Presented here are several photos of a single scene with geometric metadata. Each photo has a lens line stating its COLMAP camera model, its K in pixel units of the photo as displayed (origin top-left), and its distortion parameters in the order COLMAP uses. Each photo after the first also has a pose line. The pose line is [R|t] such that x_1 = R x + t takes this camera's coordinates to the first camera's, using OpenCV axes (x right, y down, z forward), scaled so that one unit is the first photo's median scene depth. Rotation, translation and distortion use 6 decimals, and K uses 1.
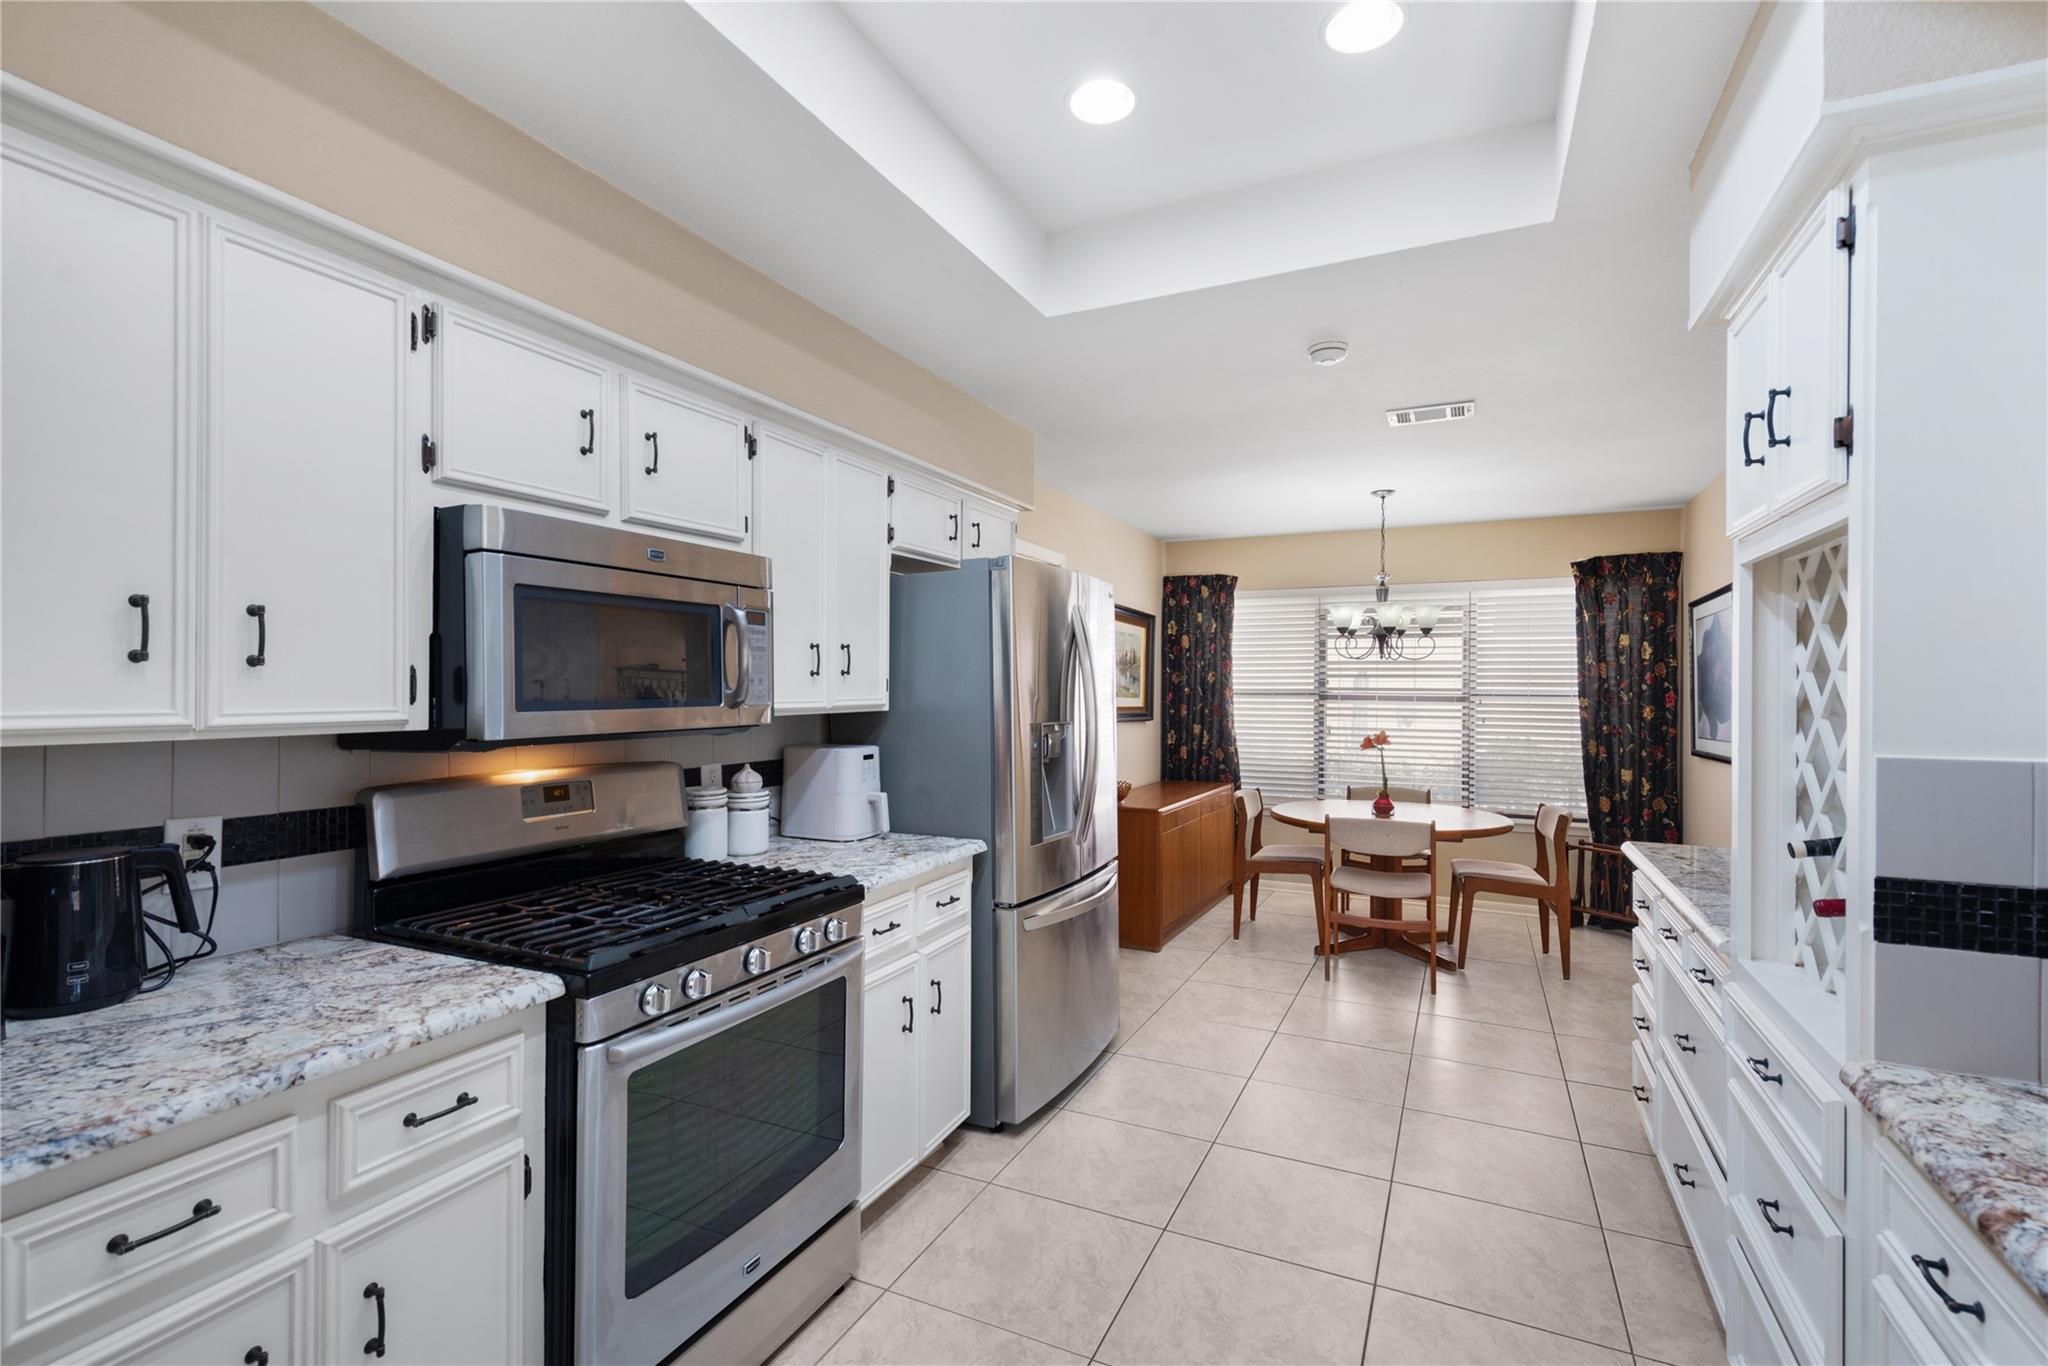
lens RADIAL K [[932.2, 0, 1028.4], [0, 932.2, 685.1], [0, 0, 1]] dist [0.016167, -0.001545]
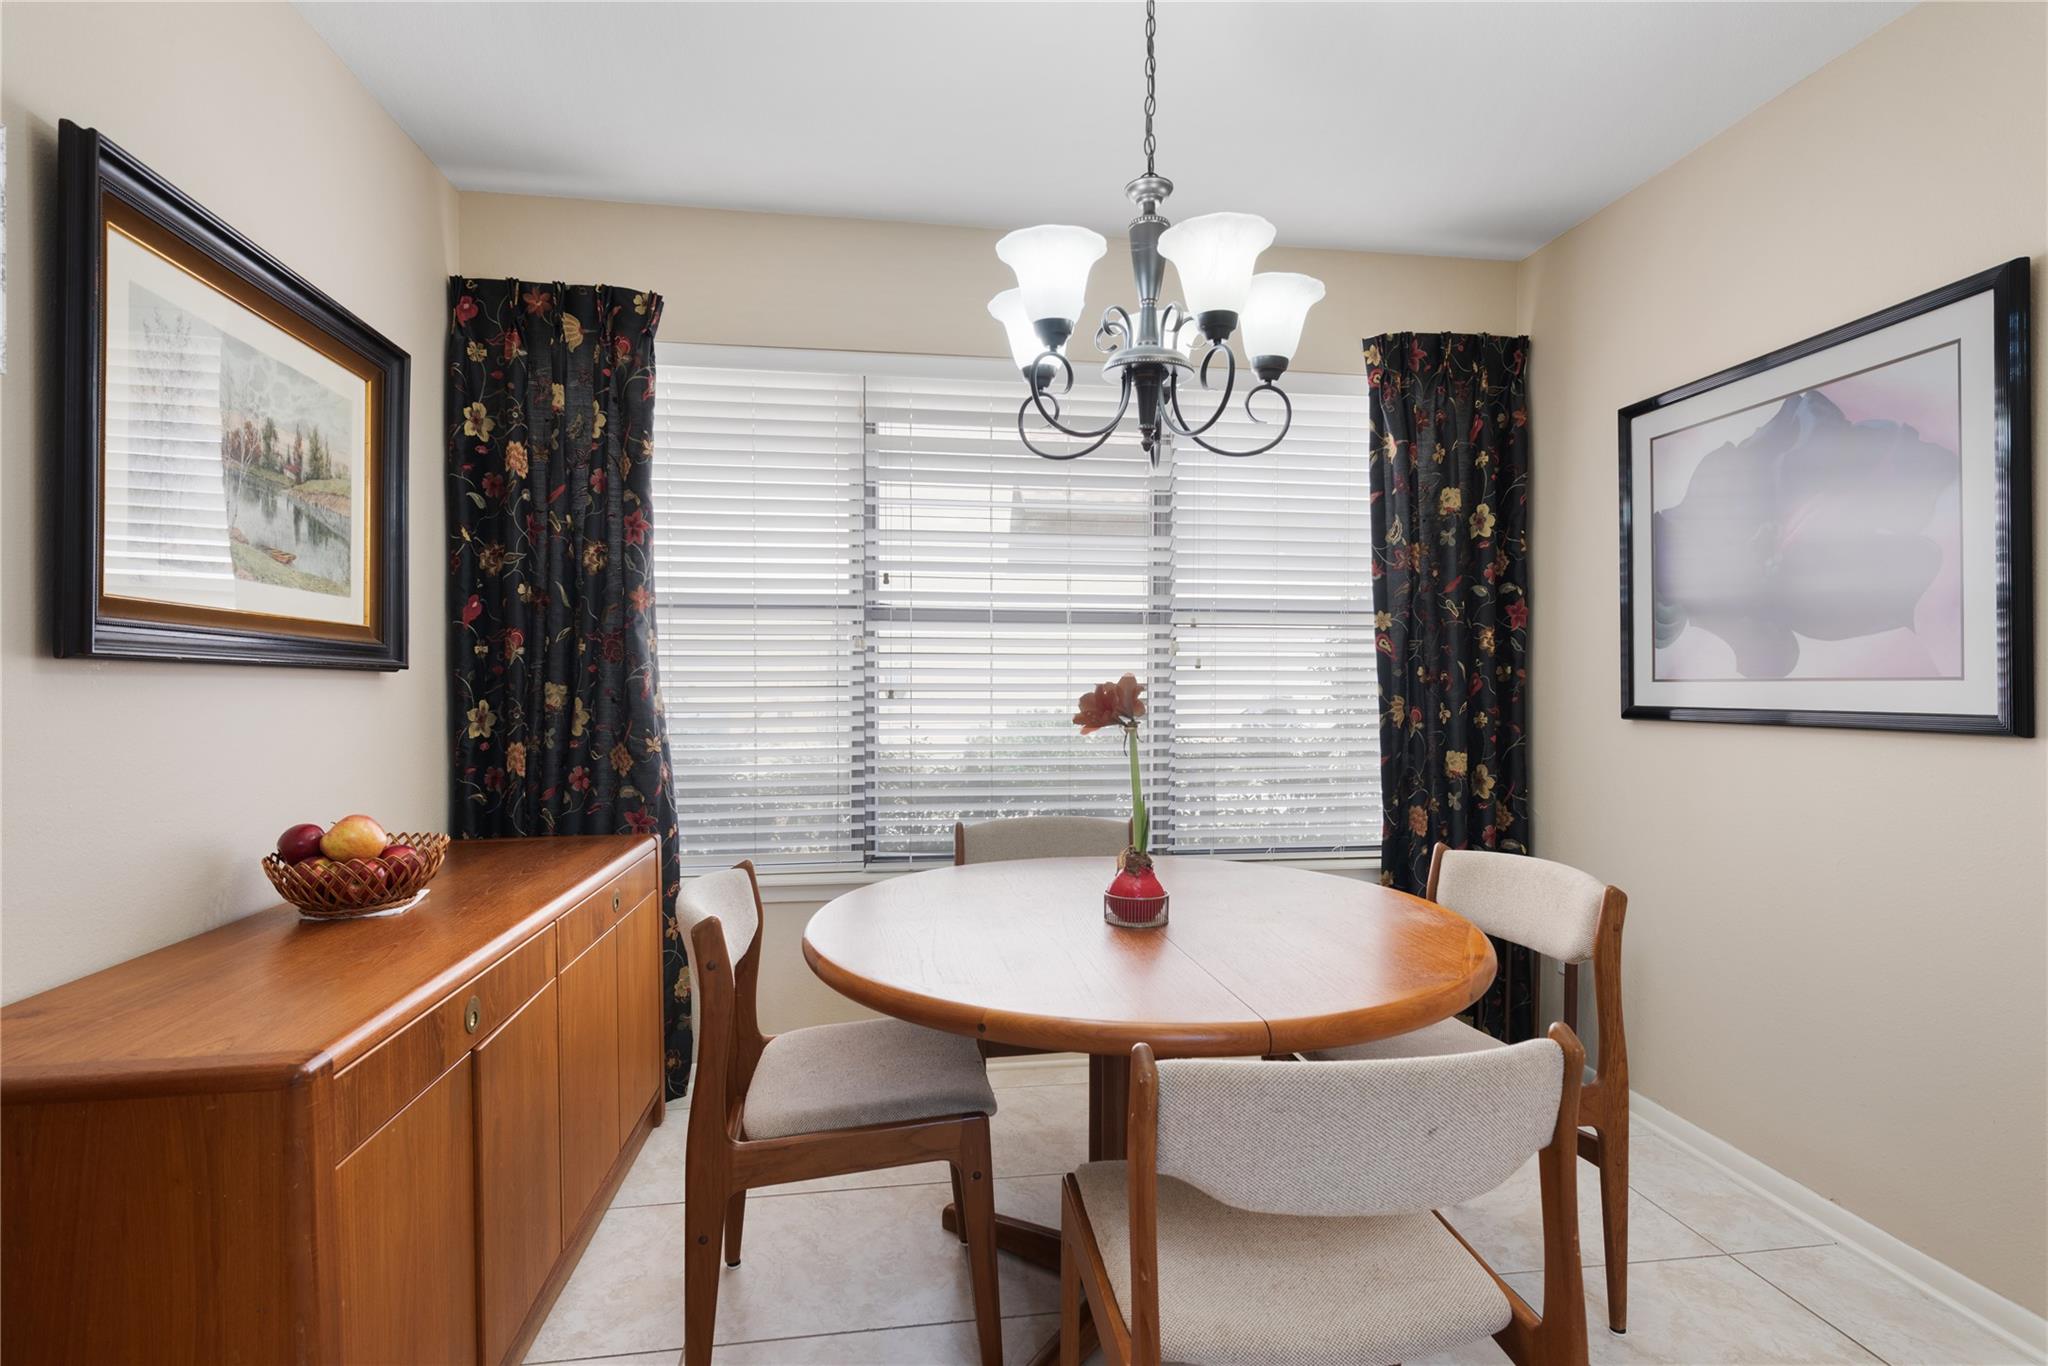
lens RADIAL K [[1010.7, 0, 1034.4], [0, 1010.7, 691.3], [0, 0, 1]] dist [0.016265, -0.003789]
pose [[0.824503, -0.016601, 0.565614, 0.130102], [0.001619, 0.999635, 0.026980, 0.041532], [-0.565856, -0.021329, 0.824228, 0.662290]]
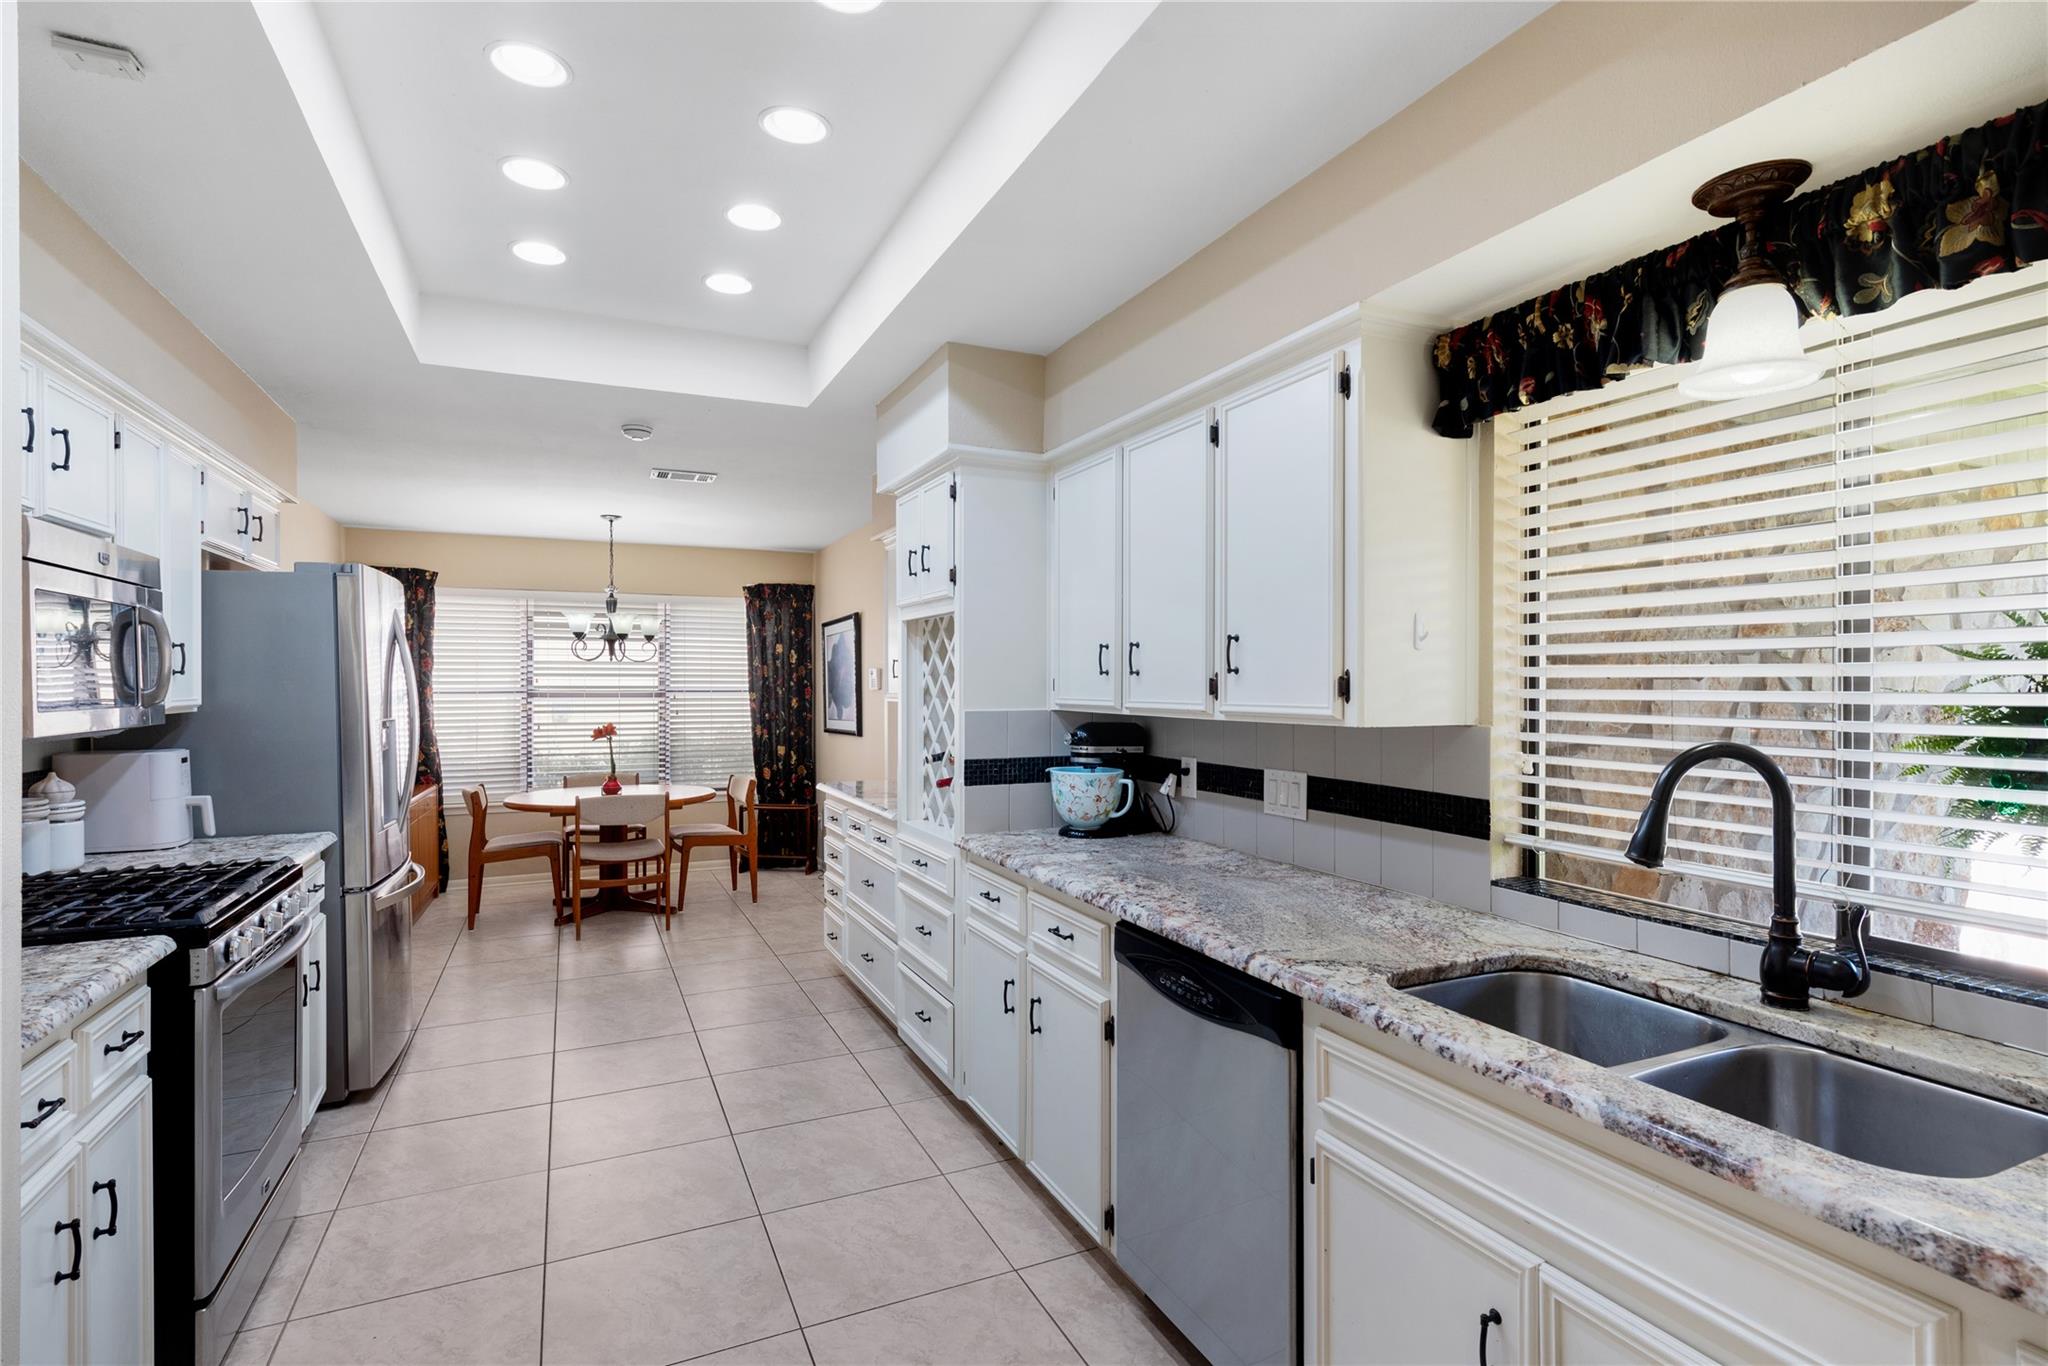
lens RADIAL K [[1010.7, 0, 1040.8], [0, 1010.7, 690.0], [0, 0, 1]] dist [0.016265, -0.003789]
pose [[0.633819, -0.009593, 0.773422, -0.233846], [0.004020, 0.999950, 0.009109, -0.000605], [-0.773471, -0.002664, 0.633826, -0.189627]]
